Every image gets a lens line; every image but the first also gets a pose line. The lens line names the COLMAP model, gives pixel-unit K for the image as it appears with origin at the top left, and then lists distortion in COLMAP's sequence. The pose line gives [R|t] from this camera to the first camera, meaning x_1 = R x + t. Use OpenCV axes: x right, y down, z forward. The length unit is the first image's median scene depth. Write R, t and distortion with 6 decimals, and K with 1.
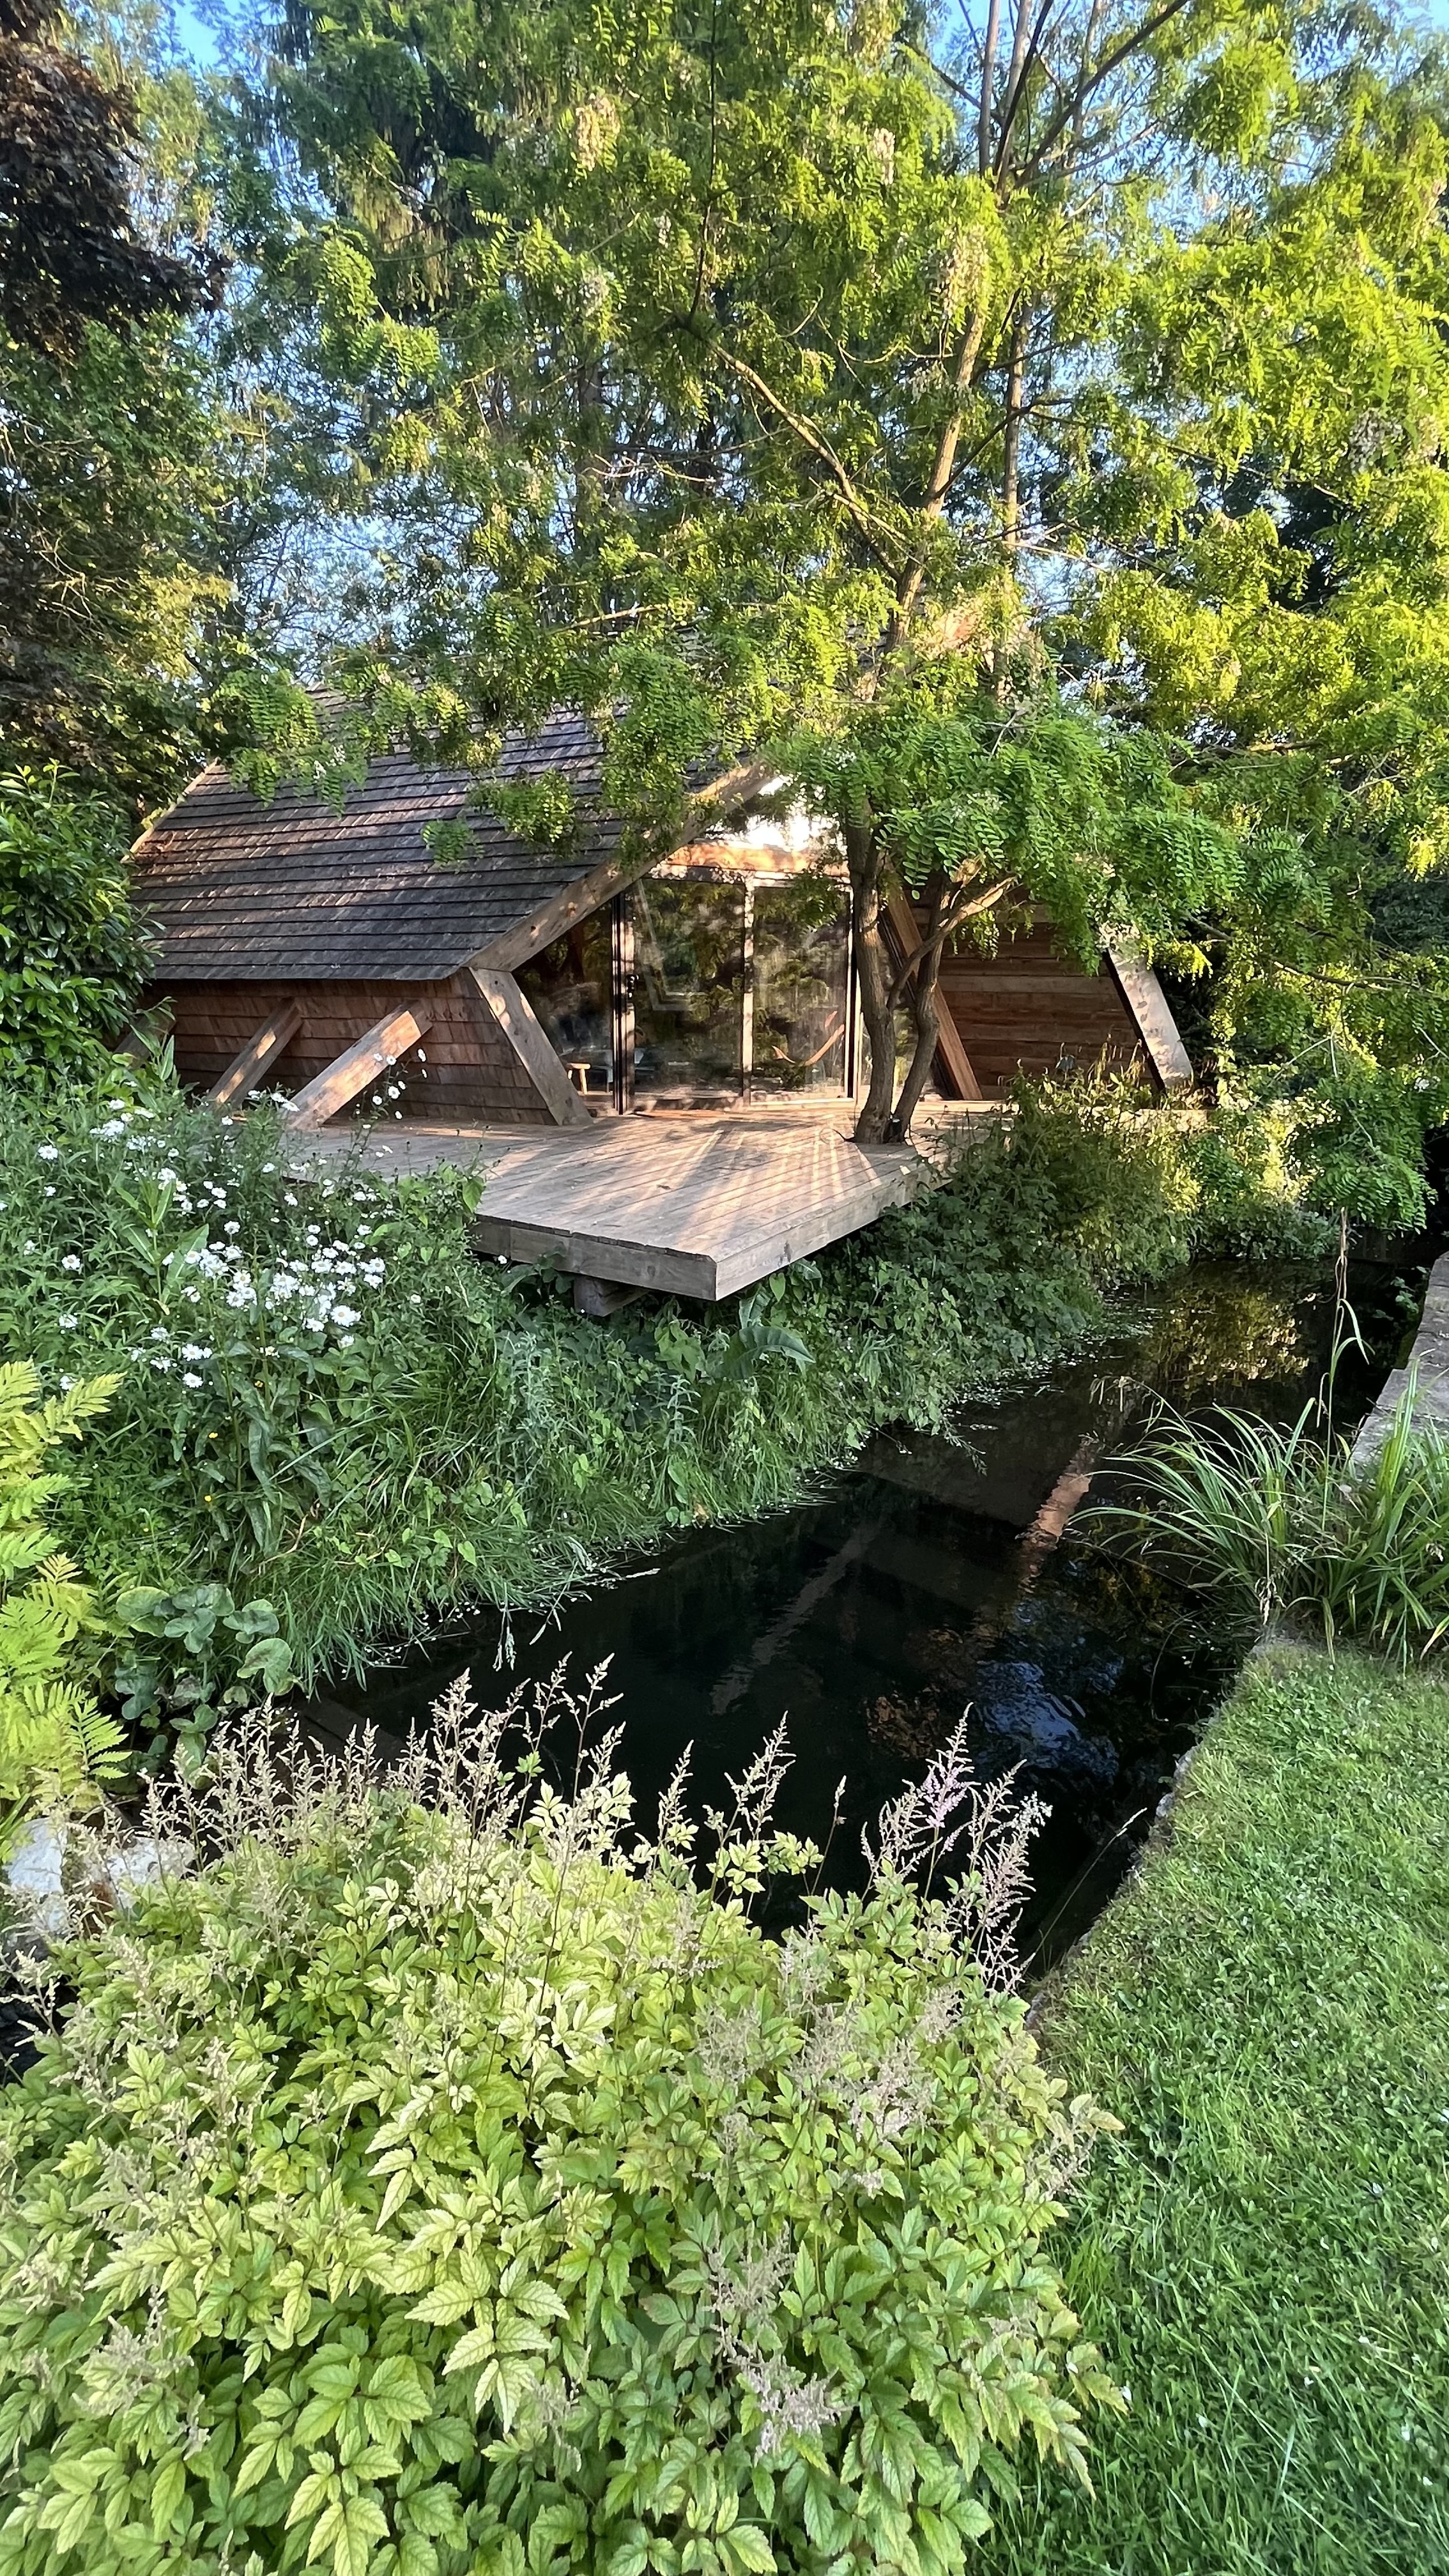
lens RADIAL K [[1228.0, 0, 725.5], [0, 1228.0, 1292.3], [0, 0, 1]] dist [0.004229, -0.000737]
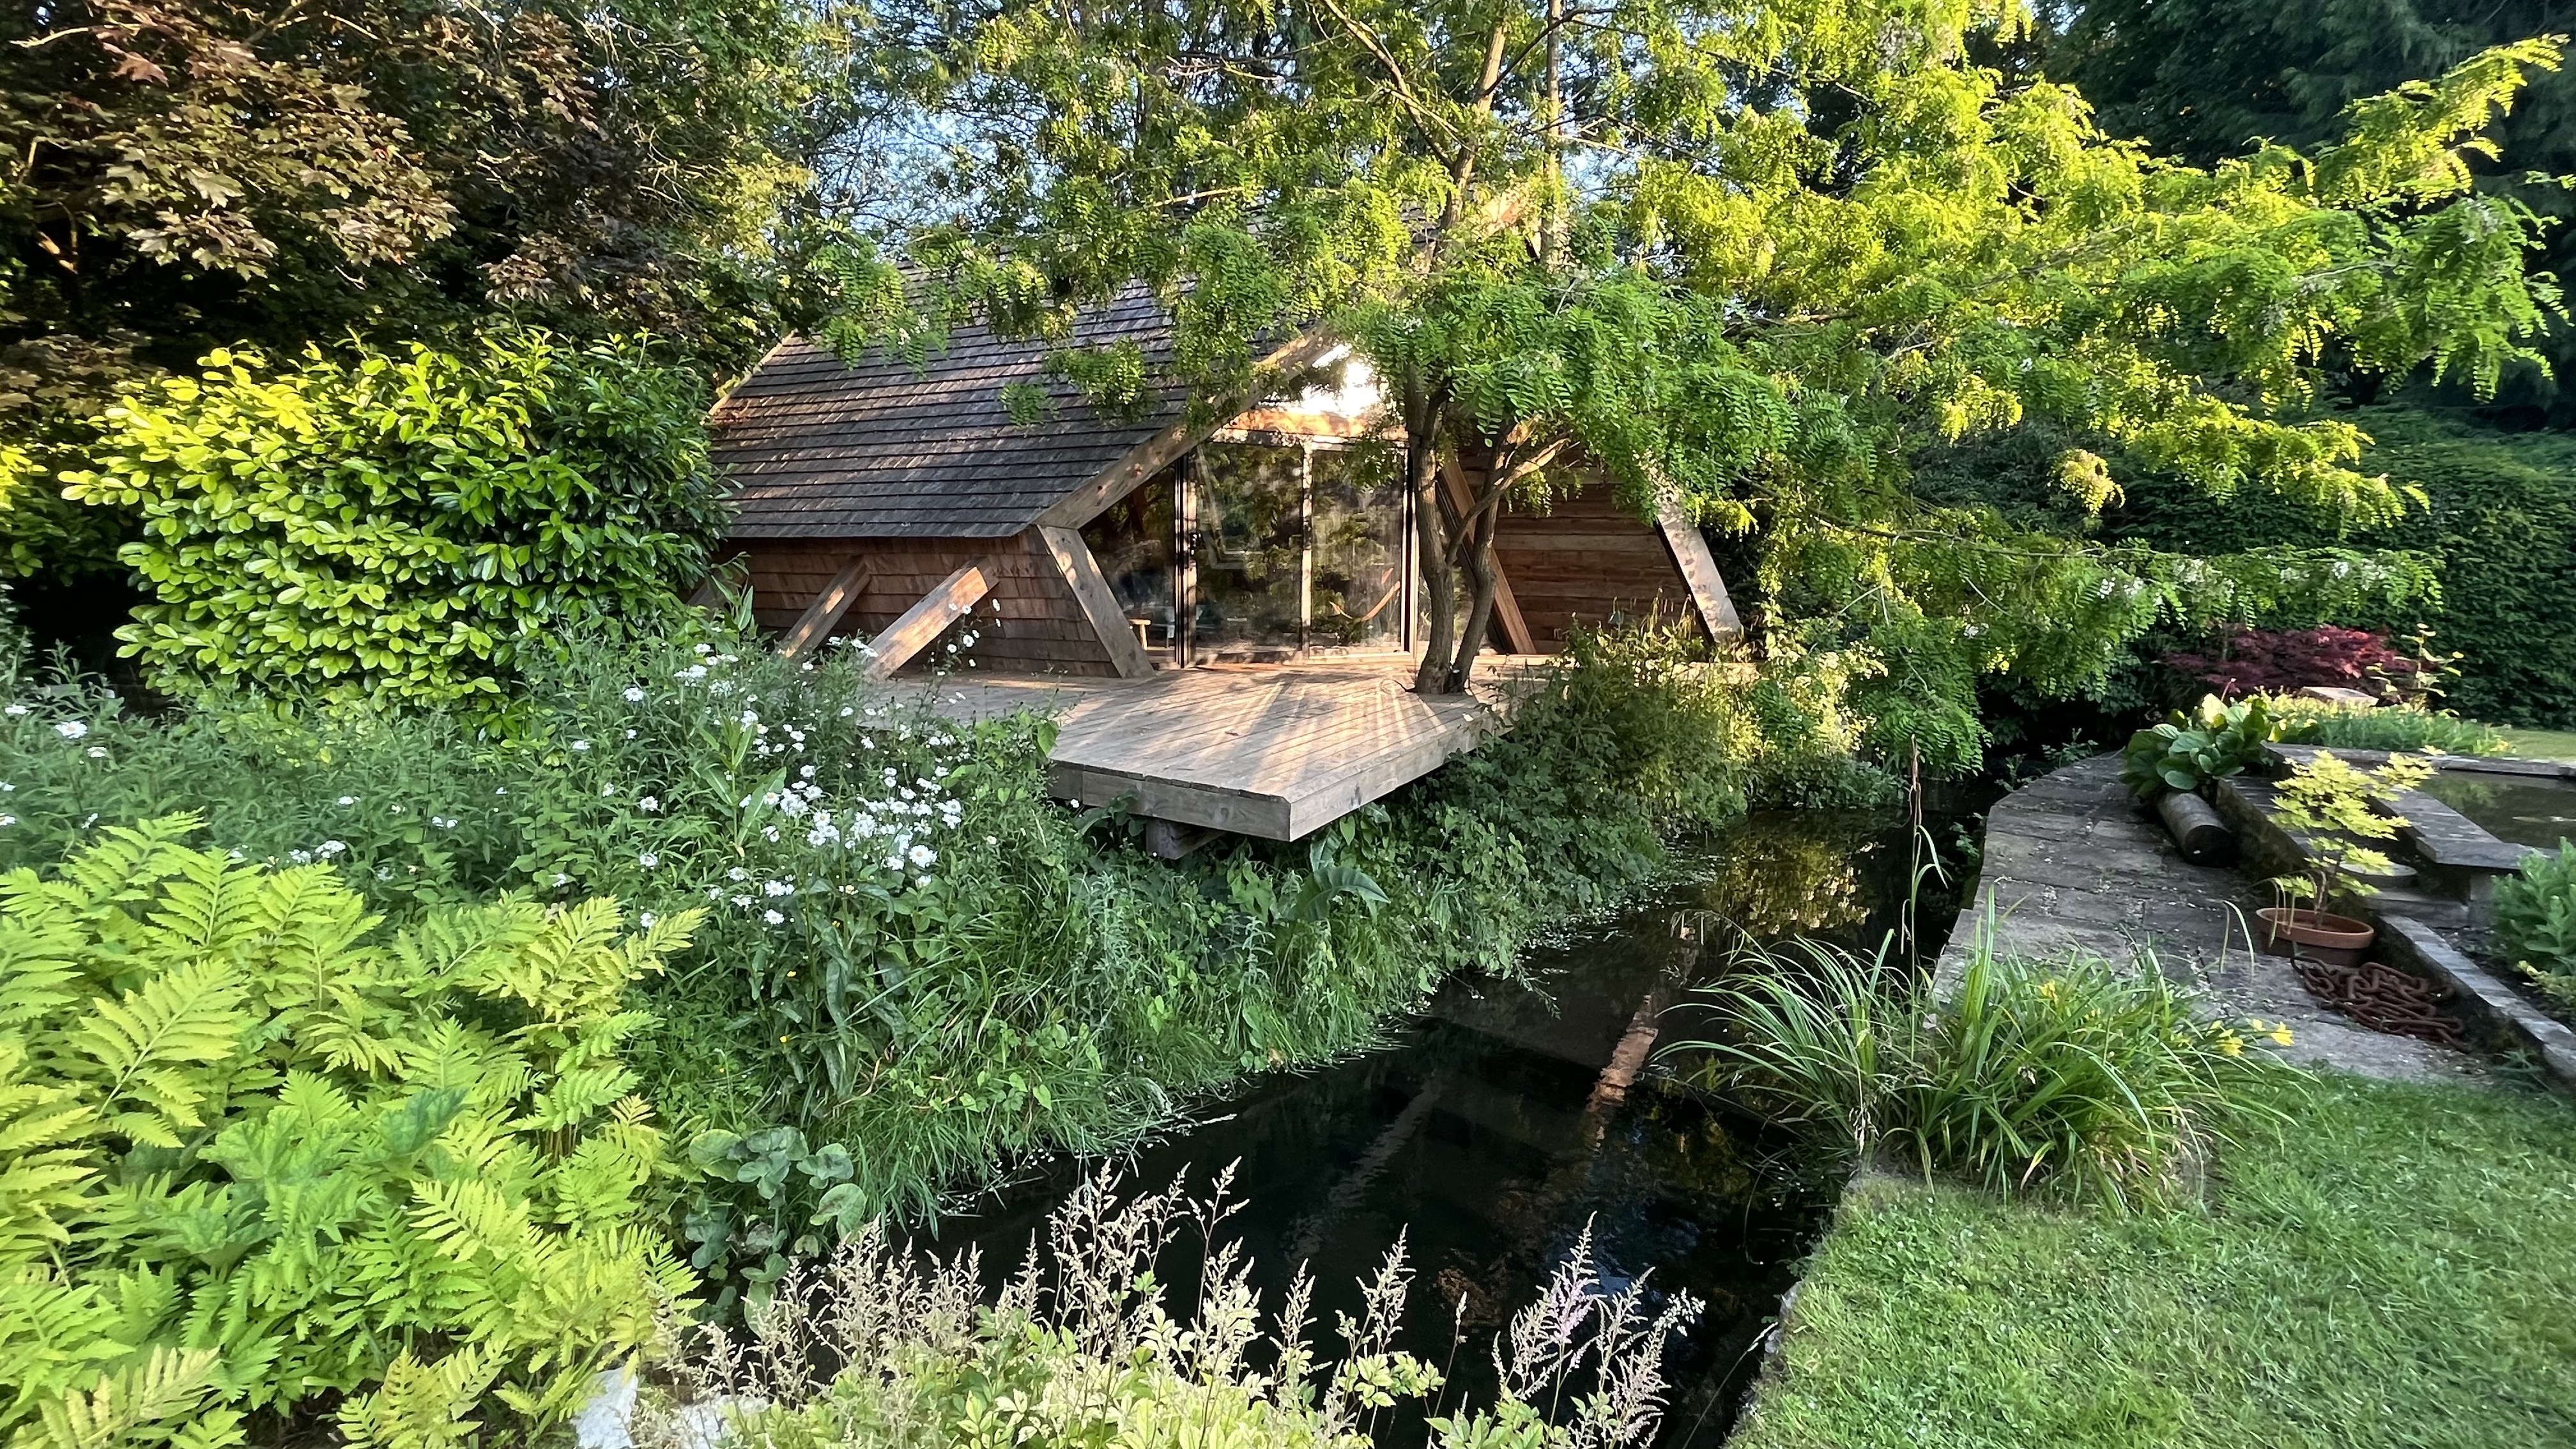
lens RADIAL K [[1228.0, 0, 1289.8], [0, 1228.0, 723.6], [0, 0, 1]] dist [0.004229, -0.000737]
pose [[0.999912, -0.002316, 0.013043, -0.017871], [0.003670, 0.994493, -0.104736, 0.013650], [-0.012729, 0.104775, 0.994414, -0.008658]]
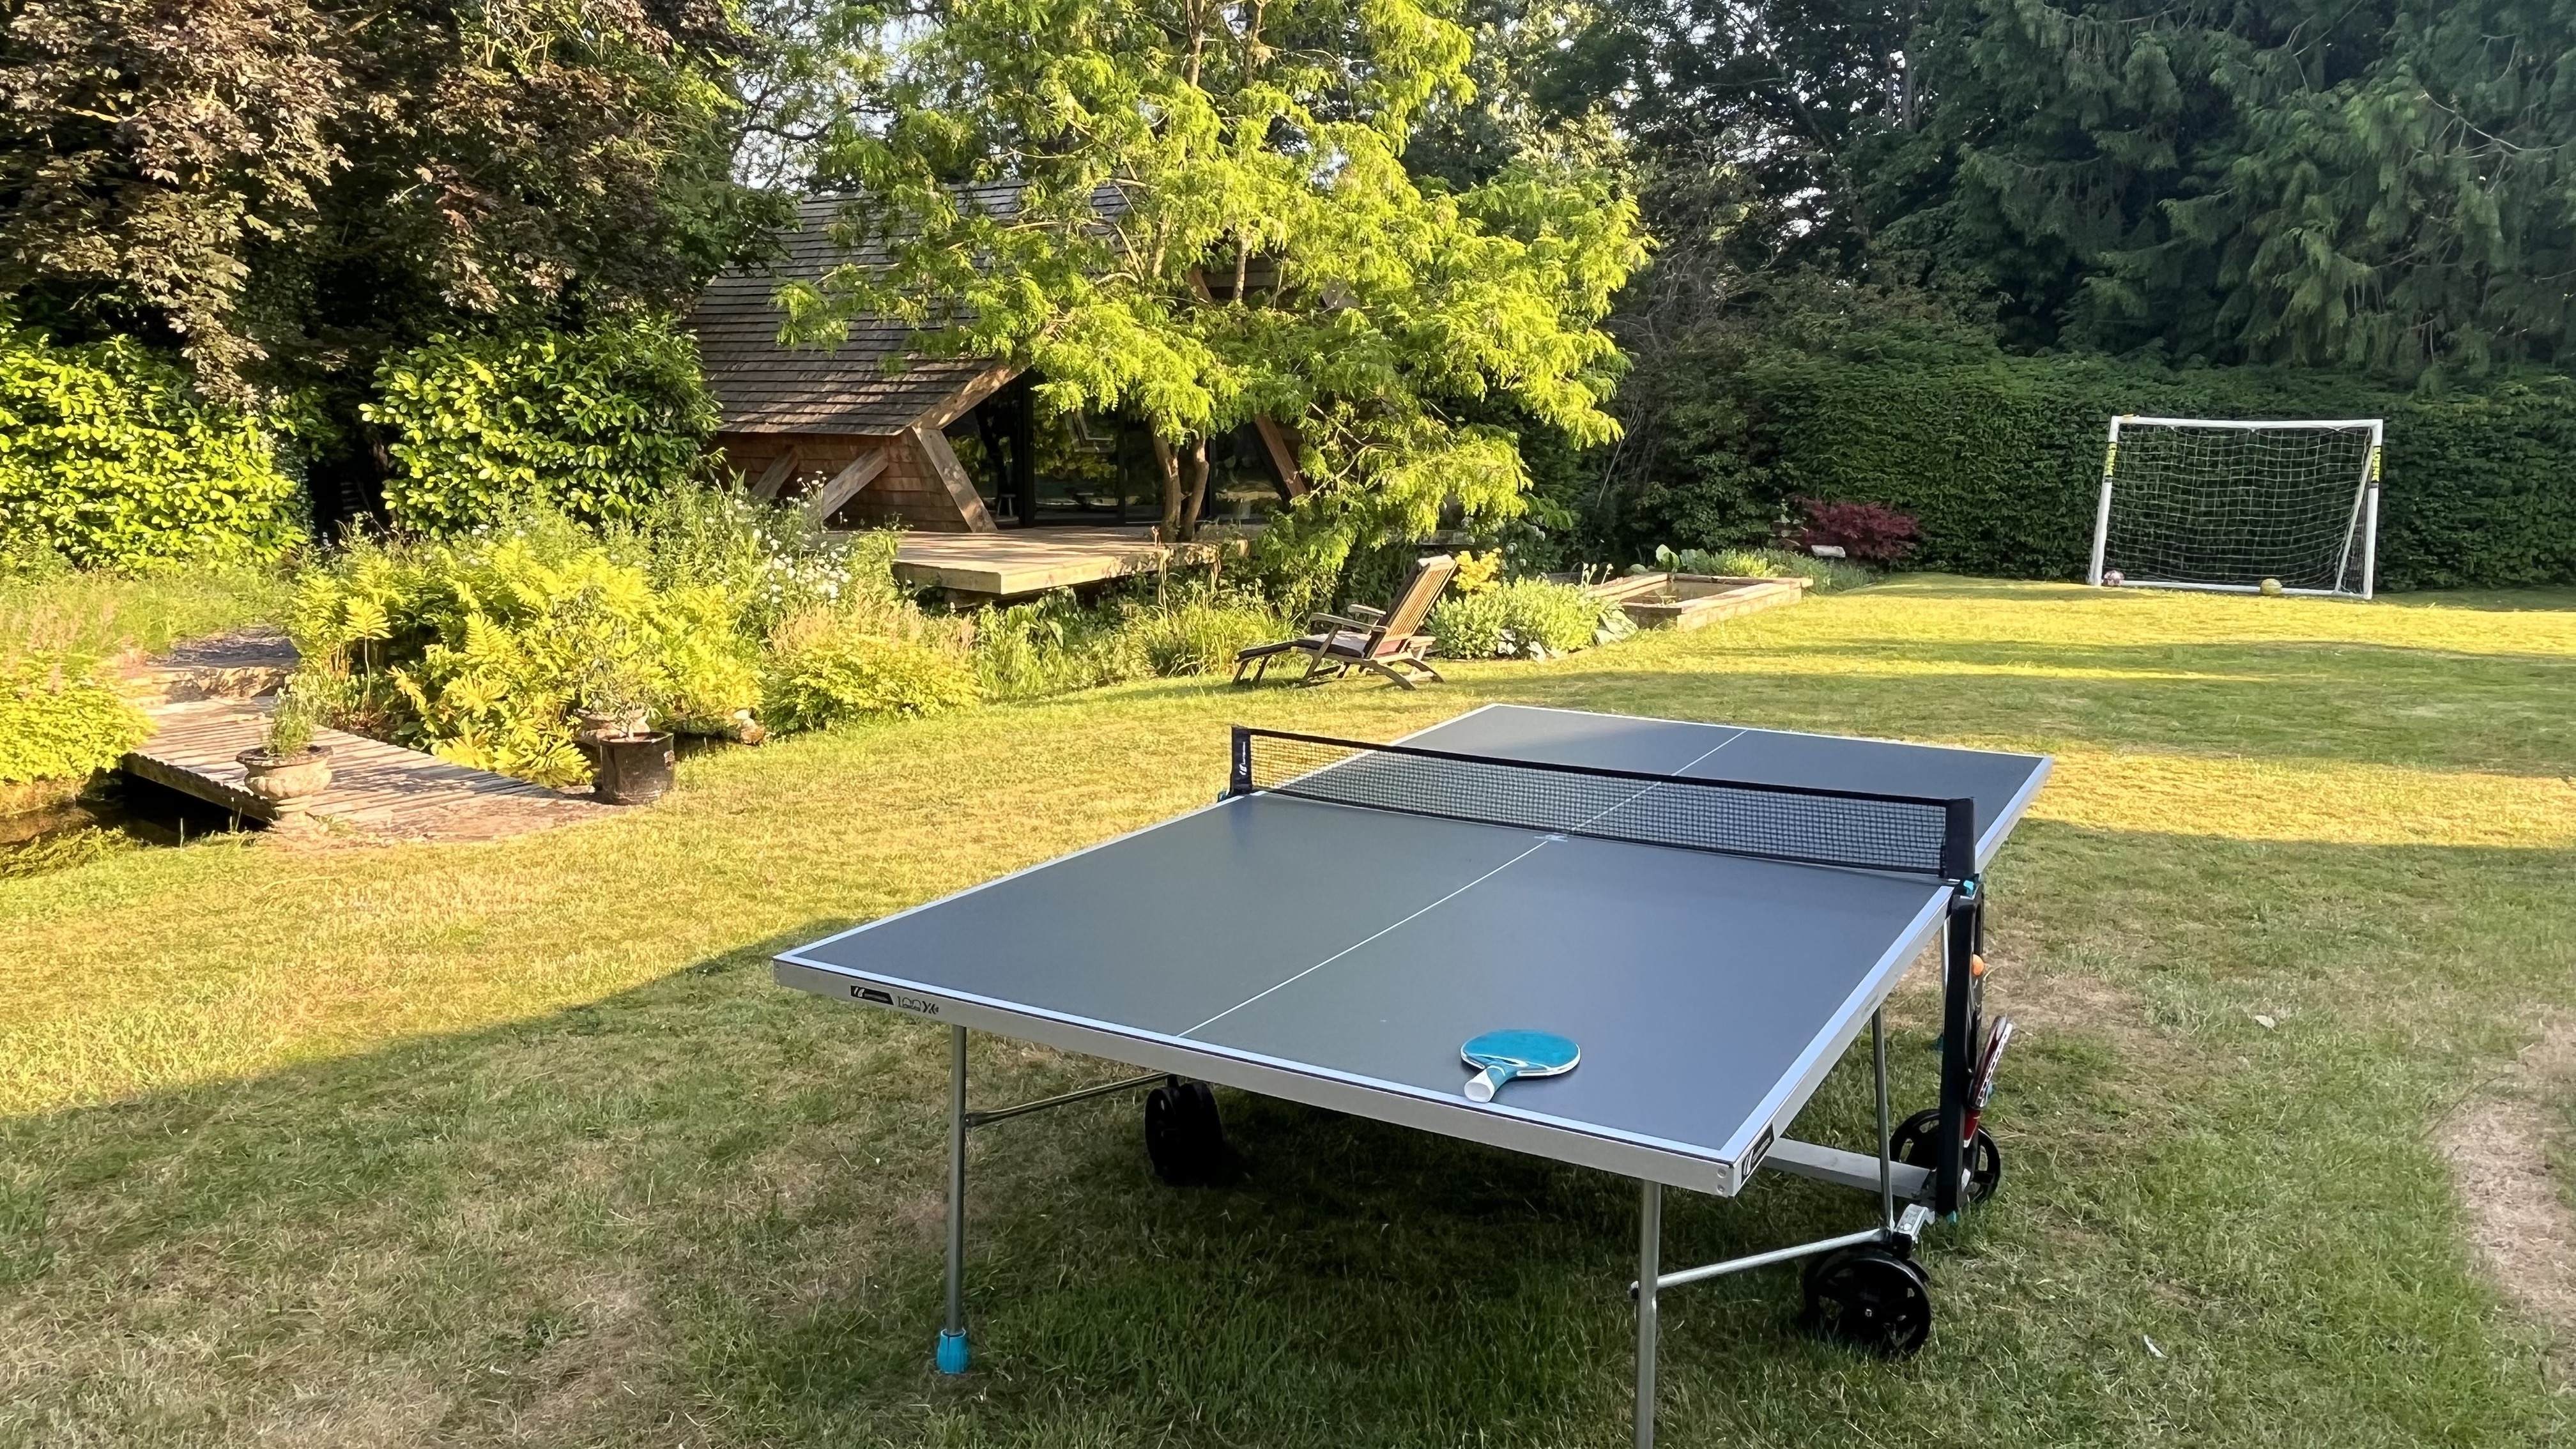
lens RADIAL K [[1665.0, 0, 1289.4], [0, 1665.0, 732.7], [0, 0, 1]] dist [0.009781, 0.000560]
pose [[0.999808, 0.006920, -0.018352, 0.471319], [-0.007841, 0.998689, -0.050579, 0.337278], [0.017978, 0.050713, 0.998551, -1.629505]]
